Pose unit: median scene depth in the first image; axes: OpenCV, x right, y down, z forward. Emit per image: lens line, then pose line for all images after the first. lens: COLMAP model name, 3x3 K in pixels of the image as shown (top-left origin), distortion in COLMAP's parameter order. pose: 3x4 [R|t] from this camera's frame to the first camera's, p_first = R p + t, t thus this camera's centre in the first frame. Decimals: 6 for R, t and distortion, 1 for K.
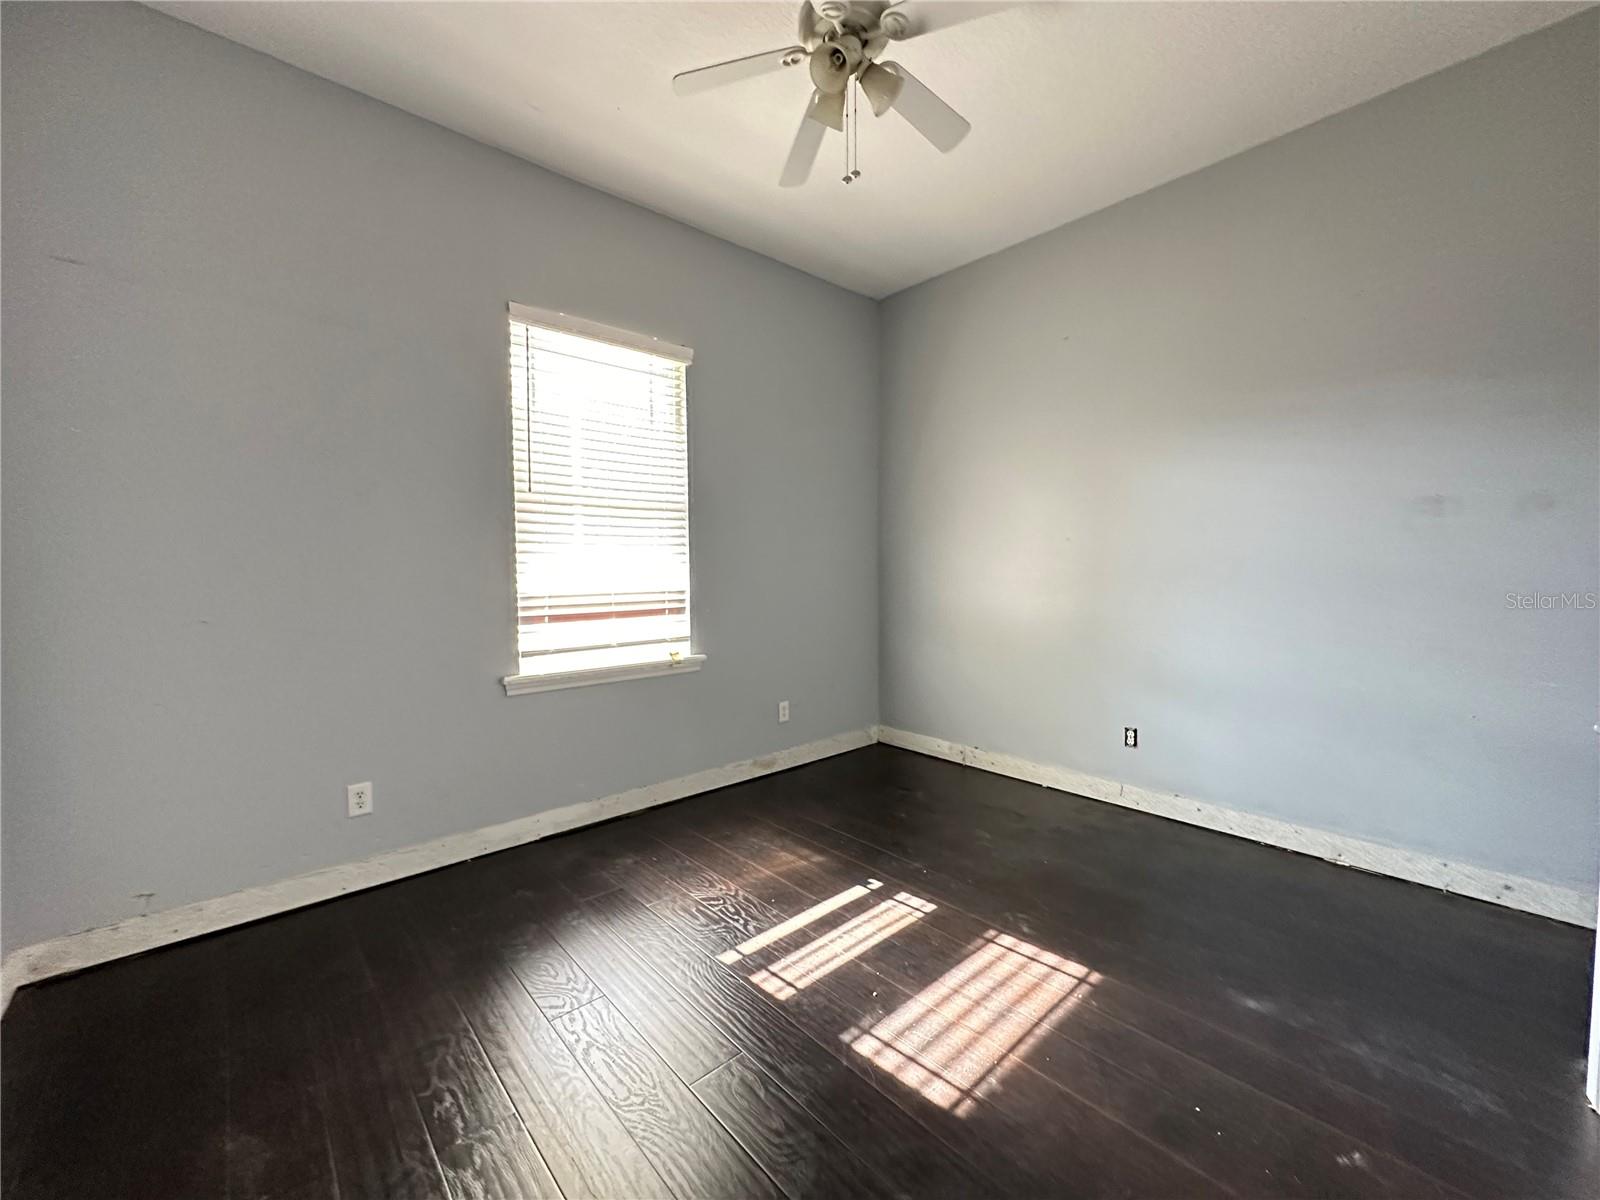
lens RADIAL K [[639.3, 0, 802.1], [0, 639.3, 603.1], [0, 0, 1]] dist [-0.004088, 0.000192]
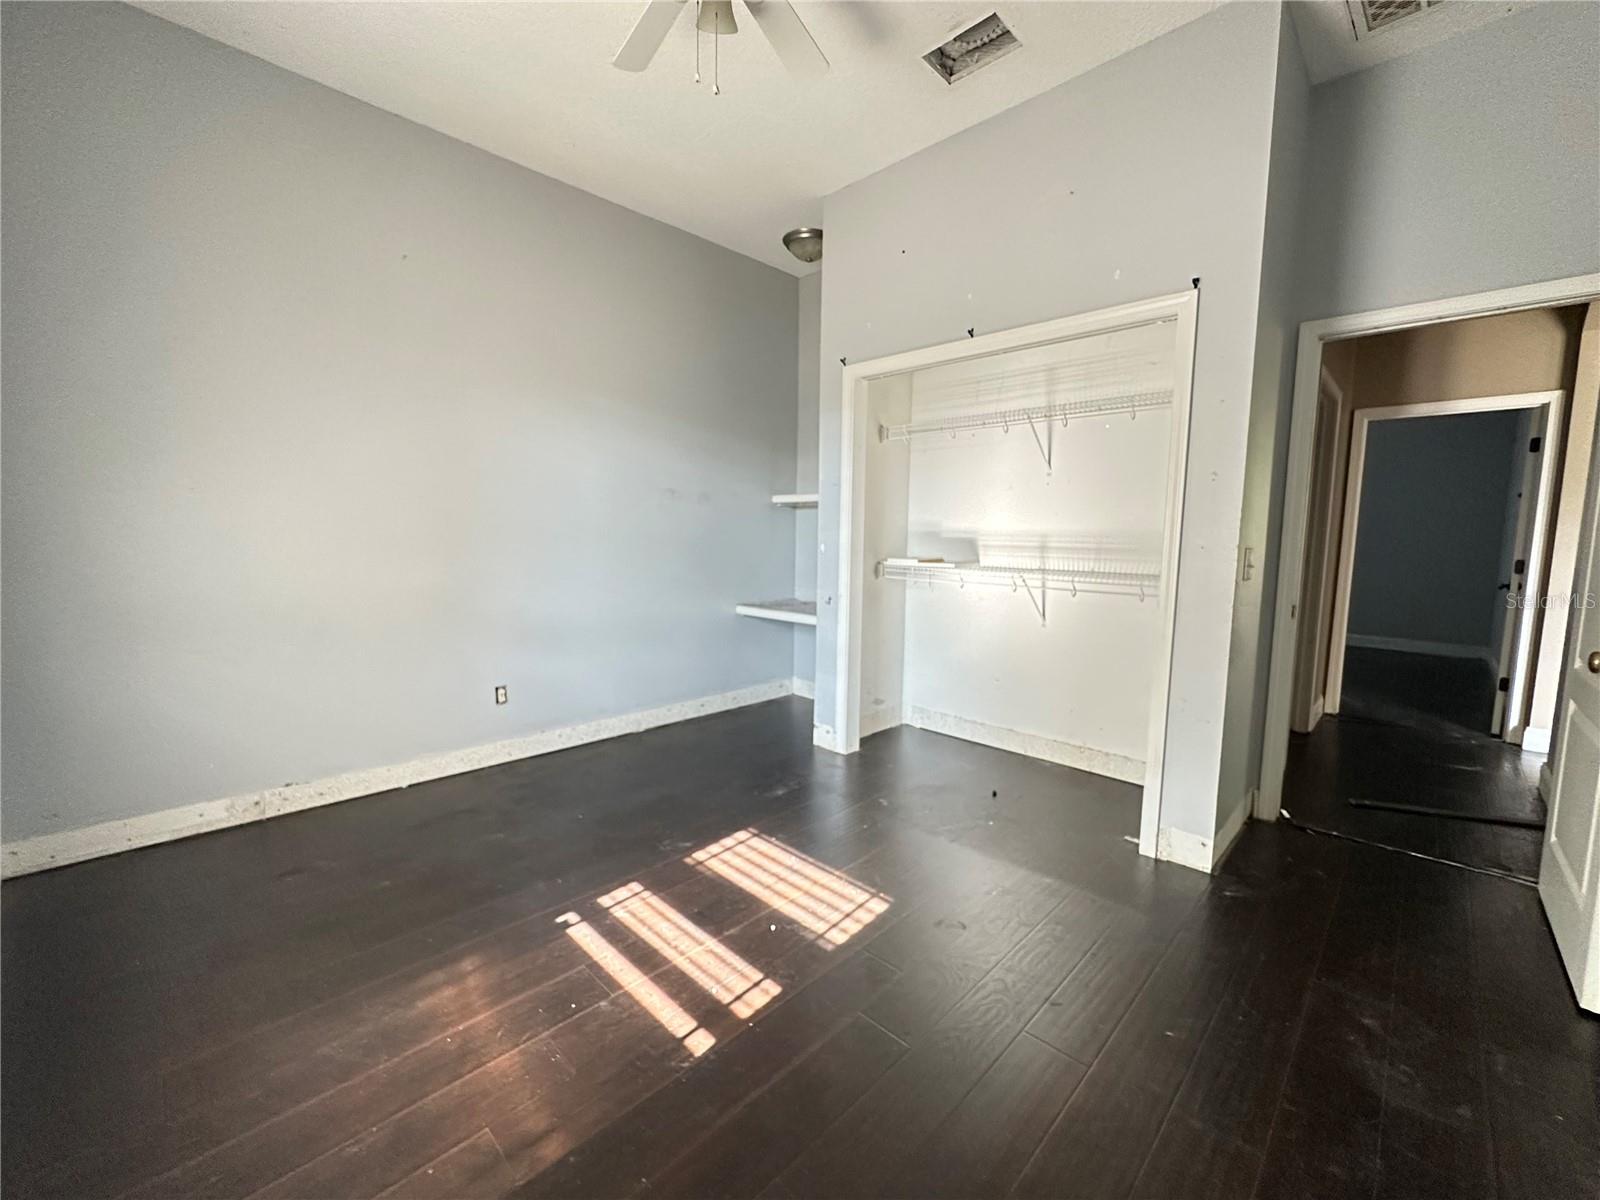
lens RADIAL K [[639.3, 0, 798.5], [0, 639.3, 599.4], [0, 0, 1]] dist [-0.004088, 0.000192]
pose [[-0.050657, -0.097362, 0.993959, -0.770922], [0.044449, 0.994031, 0.099635, -0.035776], [-0.997727, 0.049228, -0.046026, 0.837363]]
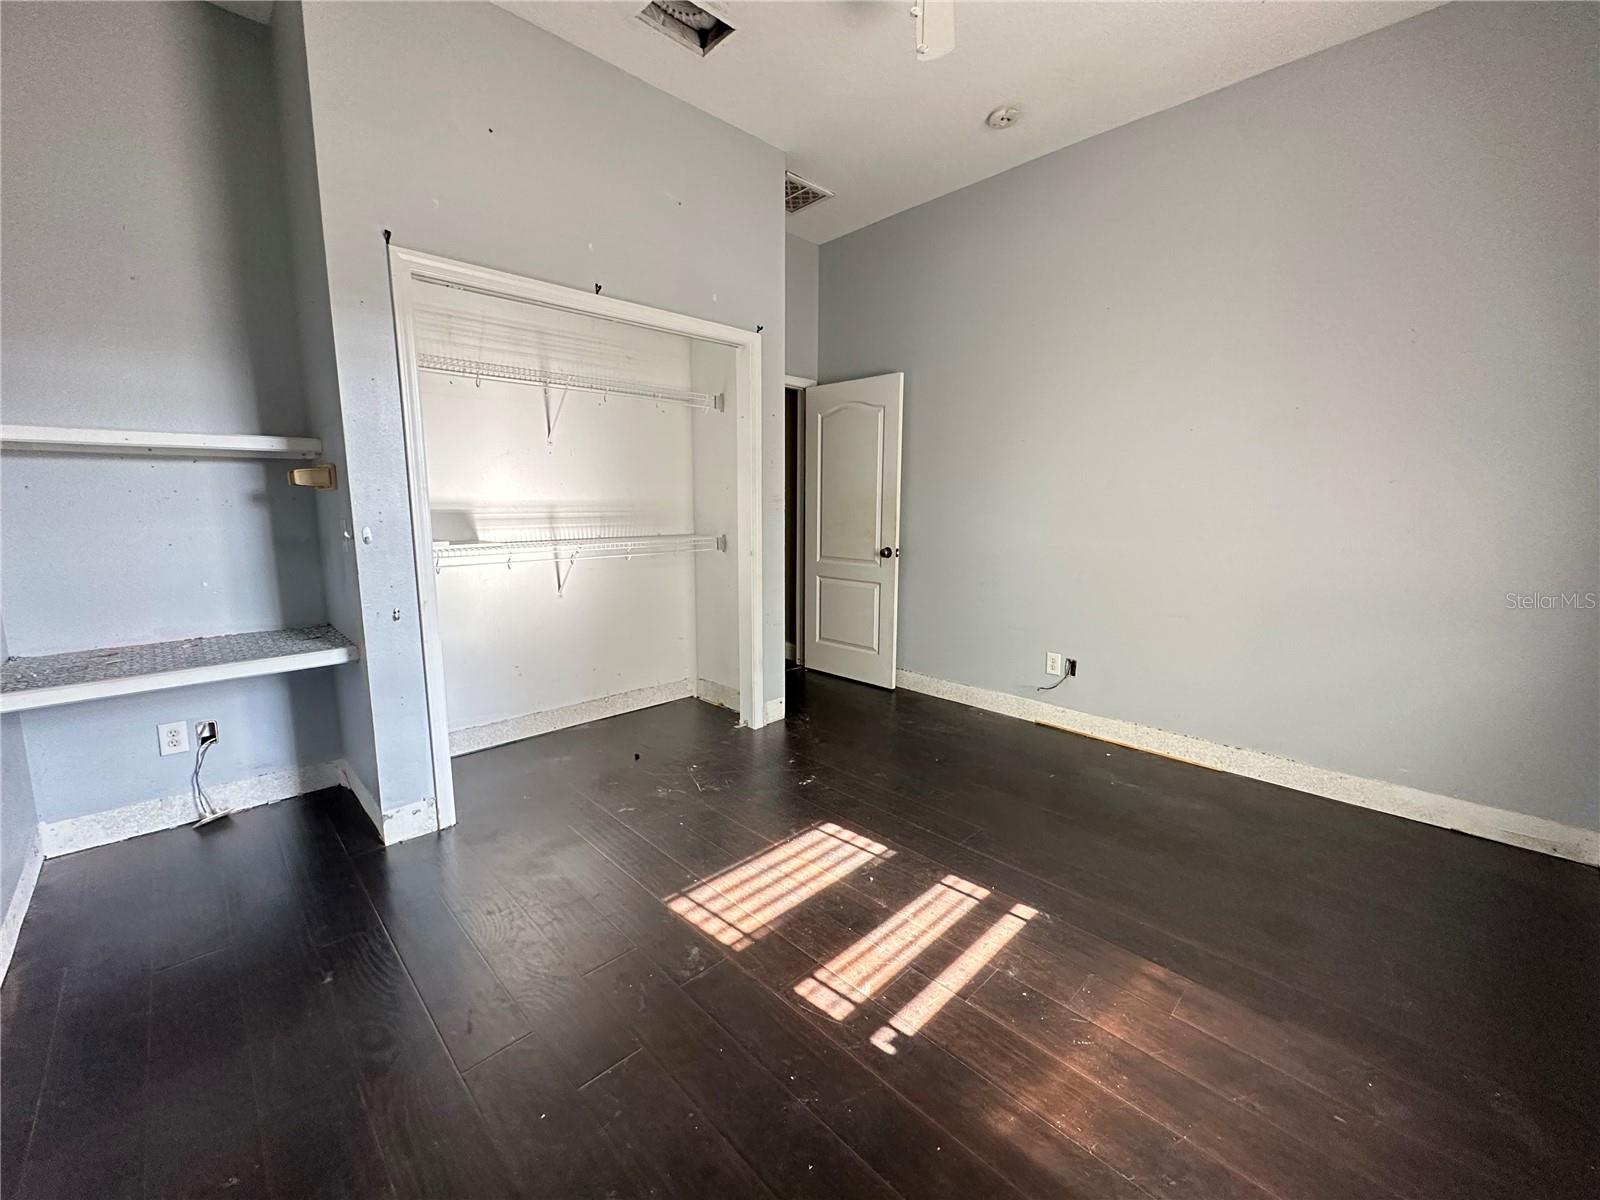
lens RADIAL K [[639.3, 0, 791.8], [0, 639.3, 600.3], [0, 0, 1]] dist [-0.004088, 0.000192]
pose [[-0.999665, 0.008547, -0.024413, 0.244765], [0.003120, 0.976779, 0.214226, -0.114661], [0.025677, 0.214078, -0.976479, 1.730797]]
